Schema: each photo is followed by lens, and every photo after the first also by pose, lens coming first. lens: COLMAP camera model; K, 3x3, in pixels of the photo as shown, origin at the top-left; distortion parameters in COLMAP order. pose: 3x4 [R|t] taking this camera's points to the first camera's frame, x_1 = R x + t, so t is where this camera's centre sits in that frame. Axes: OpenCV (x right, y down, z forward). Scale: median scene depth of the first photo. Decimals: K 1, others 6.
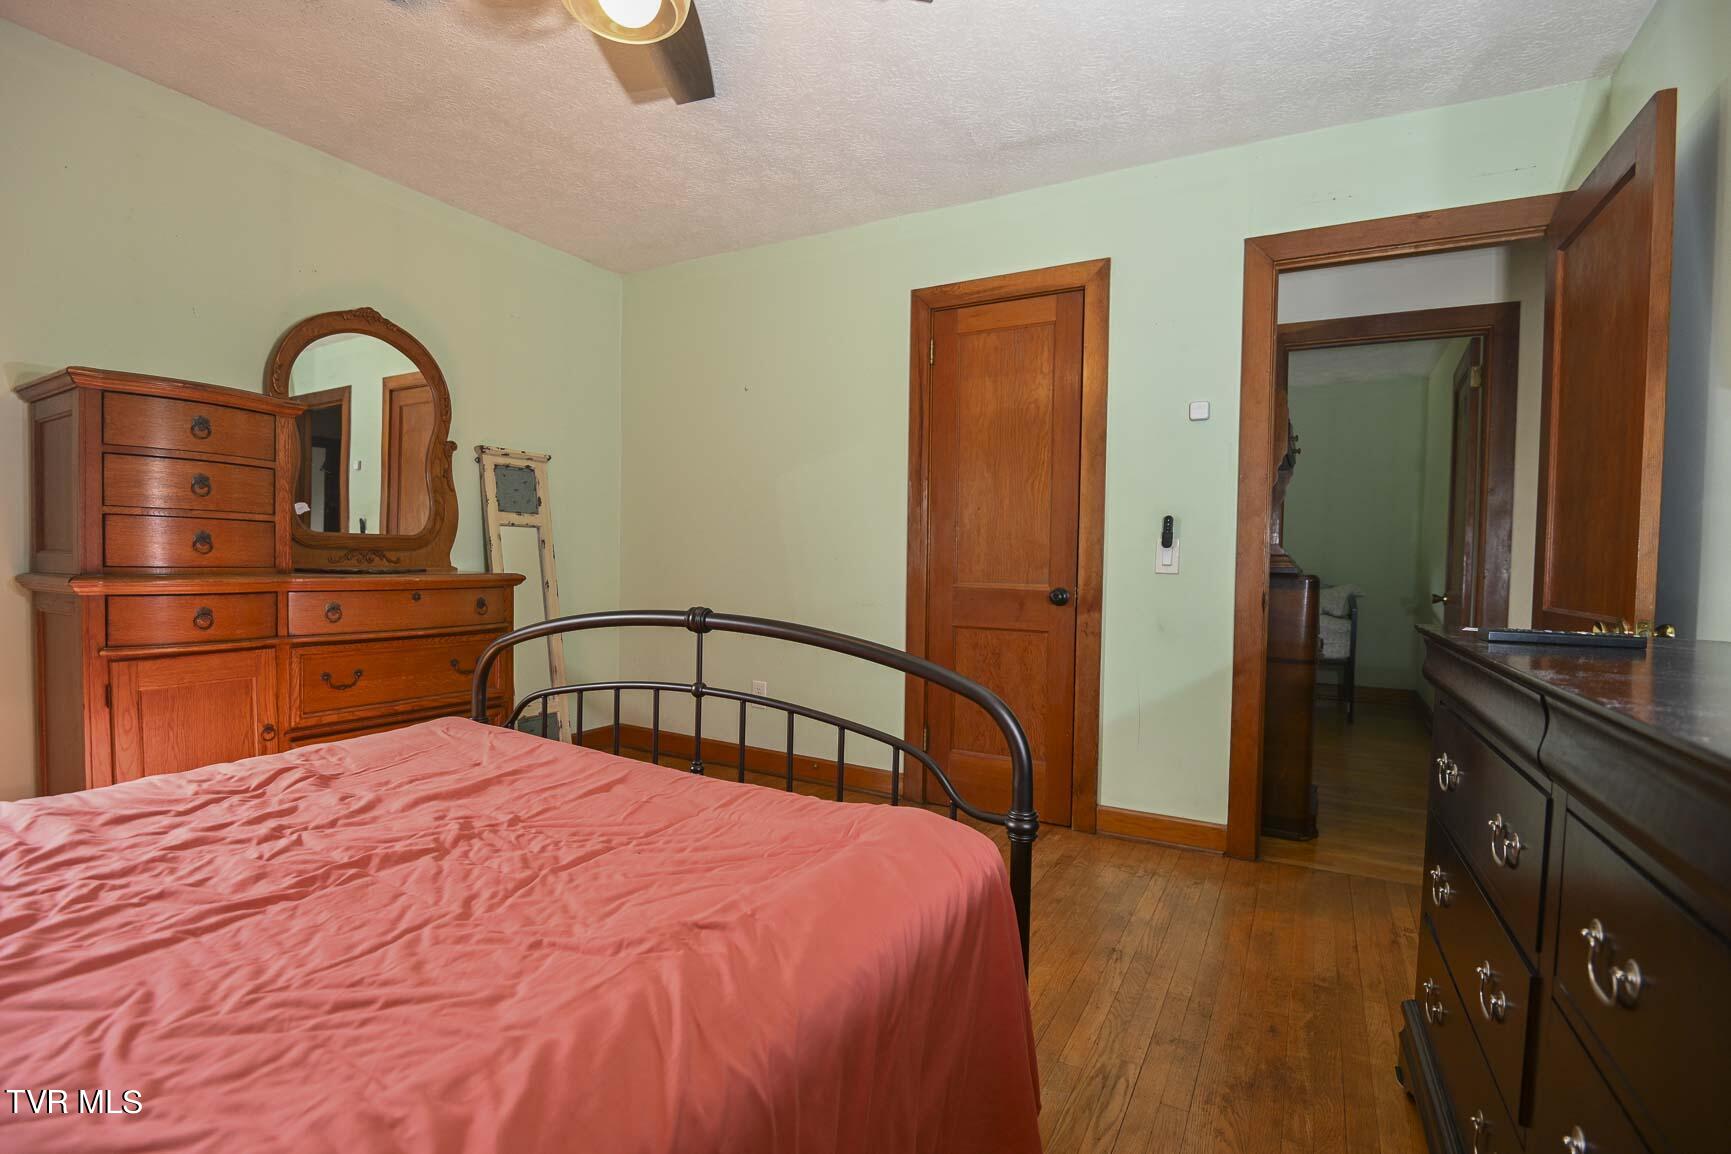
lens RADIAL K [[810.6, 0, 865.5], [0, 810.6, 577.0], [0, 0, 1]] dist [-0.004955, -0.012430]
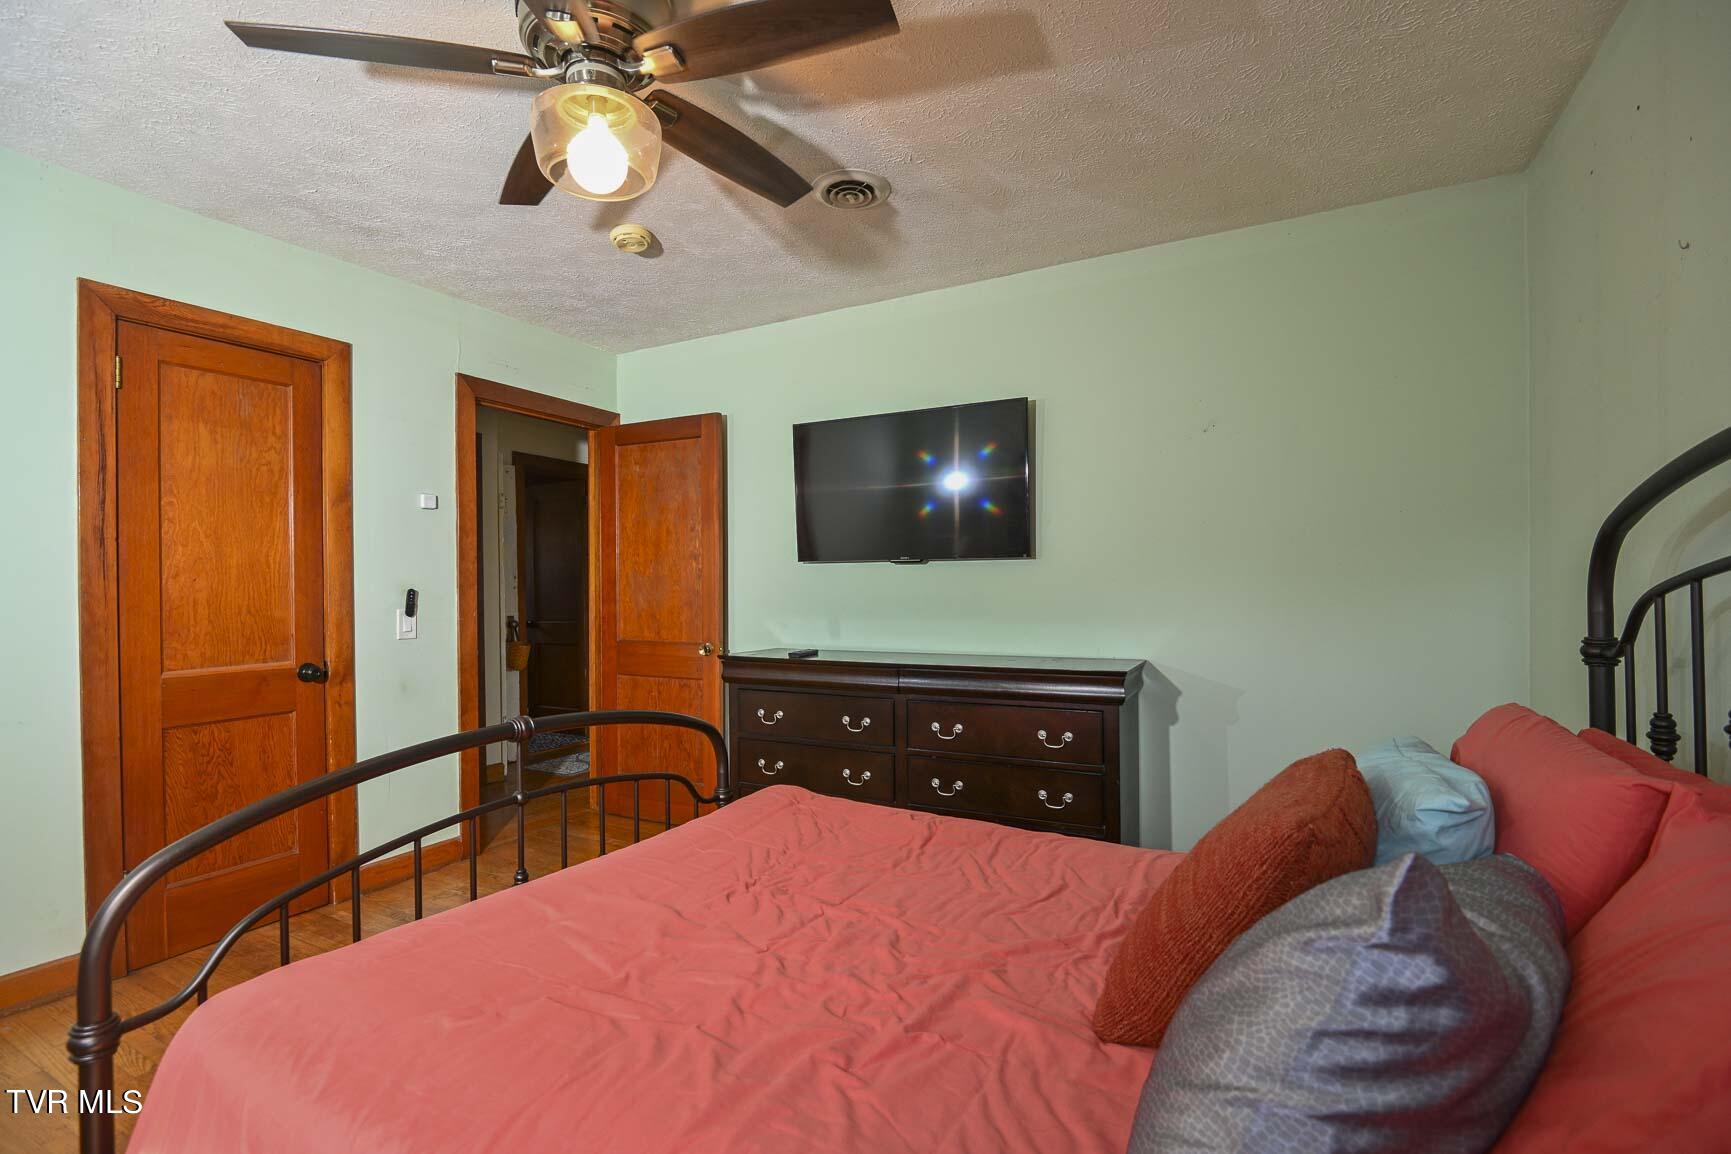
lens RADIAL K [[810.6, 0, 865.5], [0, 810.6, 577.0], [0, 0, 1]] dist [-0.004955, -0.012430]
pose [[-0.036315, -0.013375, 0.999251, -0.752283], [0.027650, 0.999514, 0.014384, -0.086078], [-0.998958, 0.028152, -0.035927, 0.368769]]
